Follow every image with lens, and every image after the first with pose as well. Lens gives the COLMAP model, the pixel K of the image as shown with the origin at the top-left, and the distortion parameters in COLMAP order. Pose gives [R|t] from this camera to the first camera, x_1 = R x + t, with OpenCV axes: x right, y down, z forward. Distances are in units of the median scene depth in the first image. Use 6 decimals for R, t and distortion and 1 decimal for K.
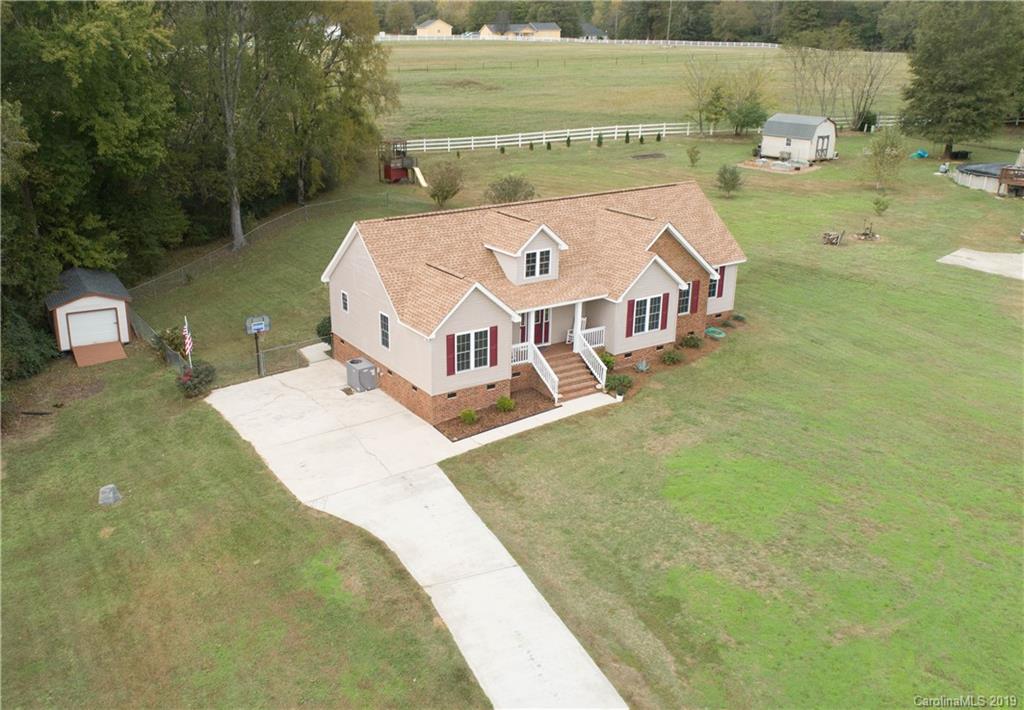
lens RADIAL K [[946.9, 0, 442.3], [0, 946.9, 373.9], [0, 0, 1]] dist [-0.018403, -0.006206]
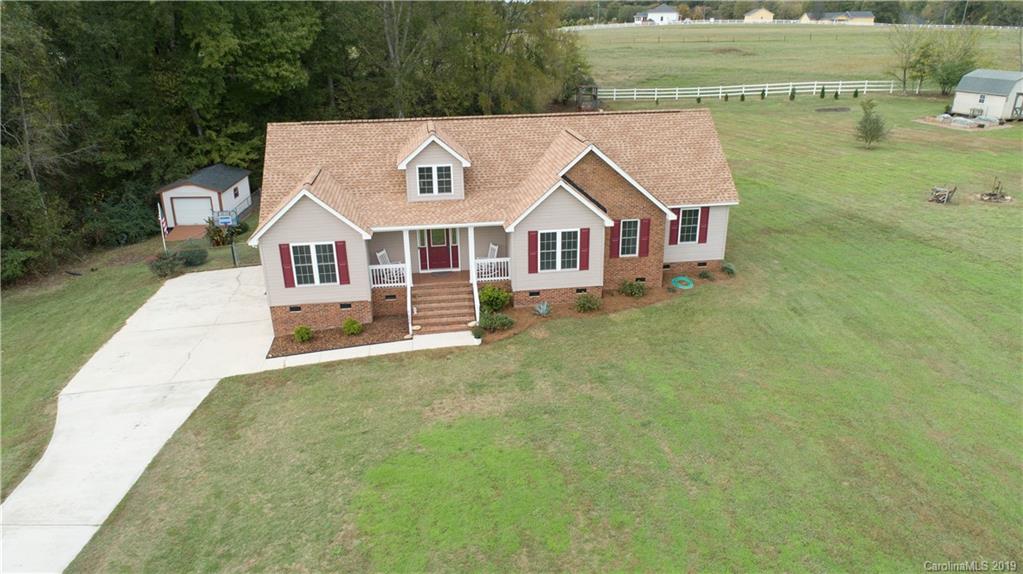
lens RADIAL K [[683.0, 0, 511.5], [0, 683.0, 287.0], [0, 0, 1]] dist [-0.020511, 0.007113]
pose [[0.922794, 0.135508, -0.360679, 0.393775], [-0.130341, 0.990712, 0.038735, -0.046550], [0.362578, 0.011267, 0.931885, 0.389939]]
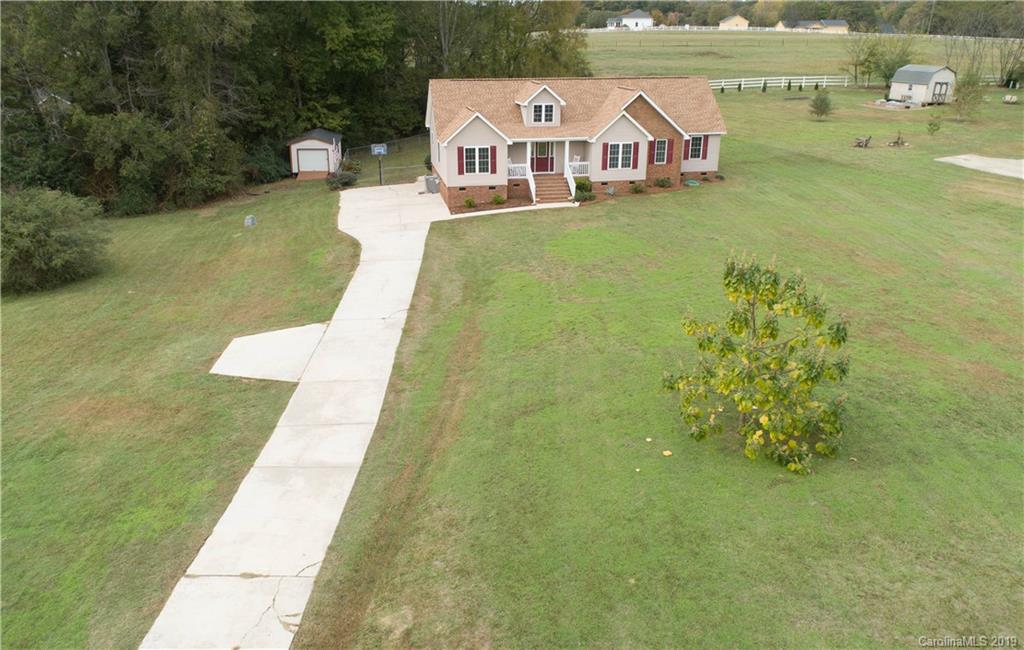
lens RADIAL K [[771.3, 0, 503.7], [0, 771.3, 326.2], [0, 0, 1]] dist [-0.020836, 0.006594]
pose [[0.942585, 0.128777, -0.308139, 0.427648], [-0.125491, 0.991624, 0.030546, 0.172486], [0.309492, 0.009877, 0.950851, -0.149064]]
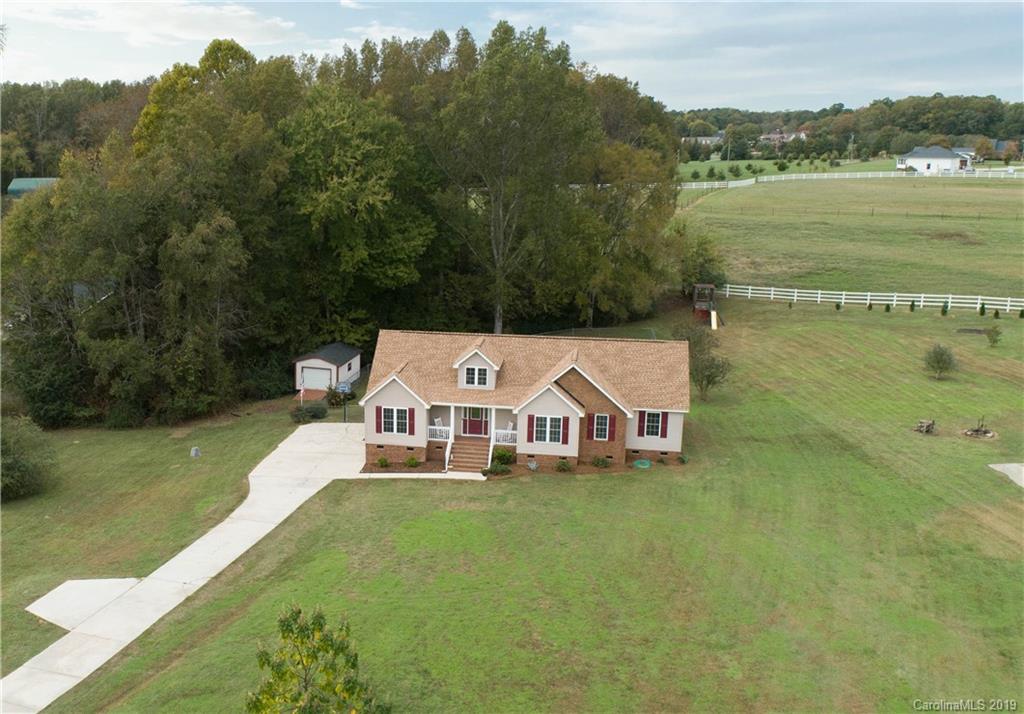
lens RADIAL K [[1031.2, 0, 378.9], [0, 1031.2, 359.6], [0, 0, 1]] dist [-0.021065, -0.000650]
pose [[0.736278, 0.154489, -0.658808, 0.944971], [-0.243832, 0.968757, -0.045333, -0.033038], [0.631221, 0.194016, 0.750944, -0.240769]]
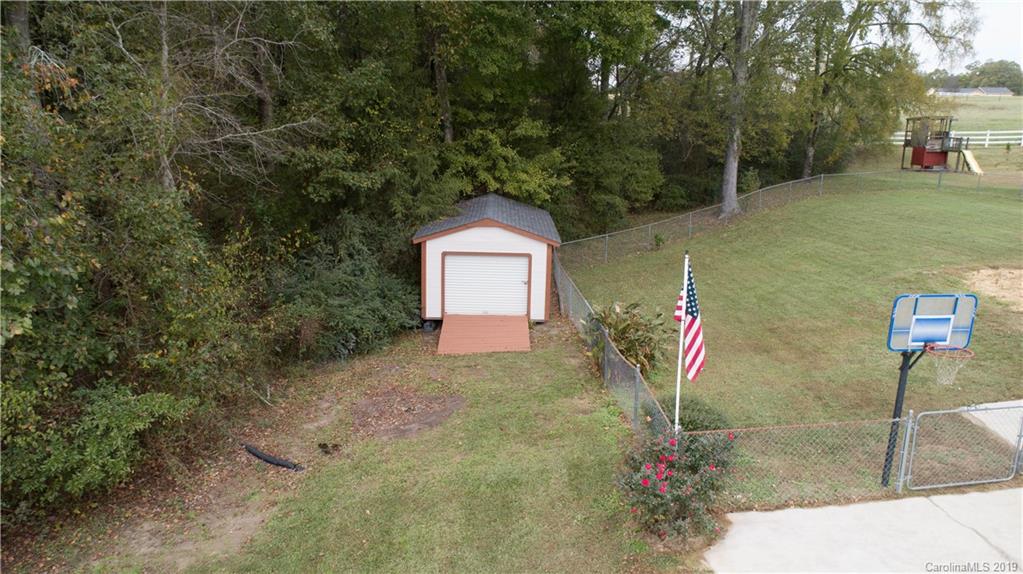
lens RADIAL K [[683.0, 0, 511.5], [0, 683.0, 287.0], [0, 0, 1]] dist [-0.020511, 0.007113]
pose [[0.898192, 0.124741, -0.421533, -0.220755], [-0.168548, 0.983335, -0.068146, -0.027297], [0.406007, 0.132256, 0.904249, 0.756305]]
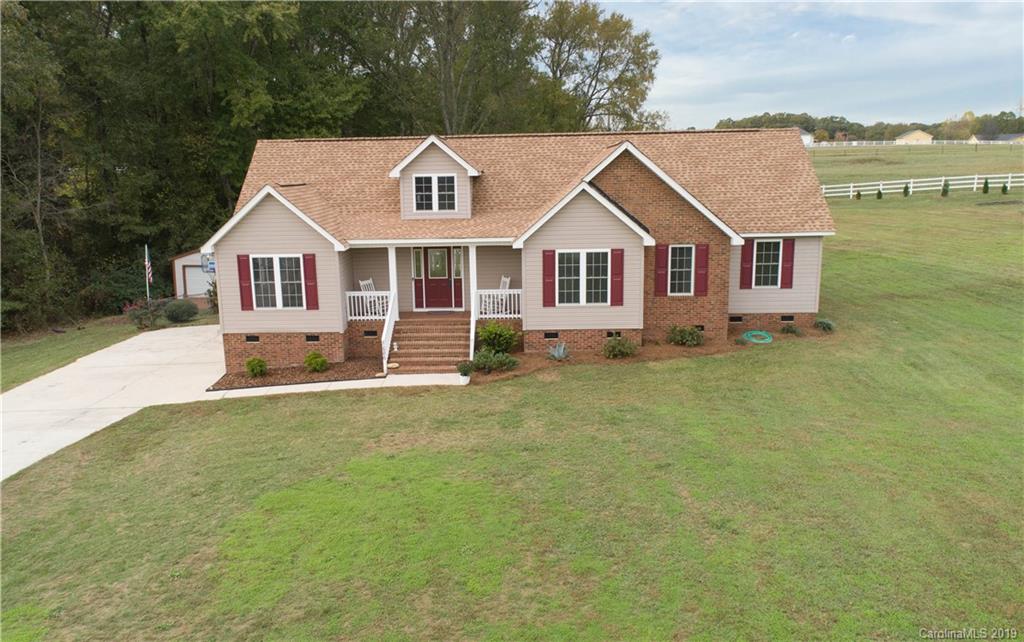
lens RADIAL K [[783.8, 0, 486.8], [0, 783.8, 320.5], [0, 0, 1]] dist [-0.018792, 0.004099]
pose [[0.842874, 0.096143, -0.529453, 0.440509], [-0.178517, 0.978148, -0.106574, 0.036618], [0.507637, 0.184345, 0.841618, 0.490277]]
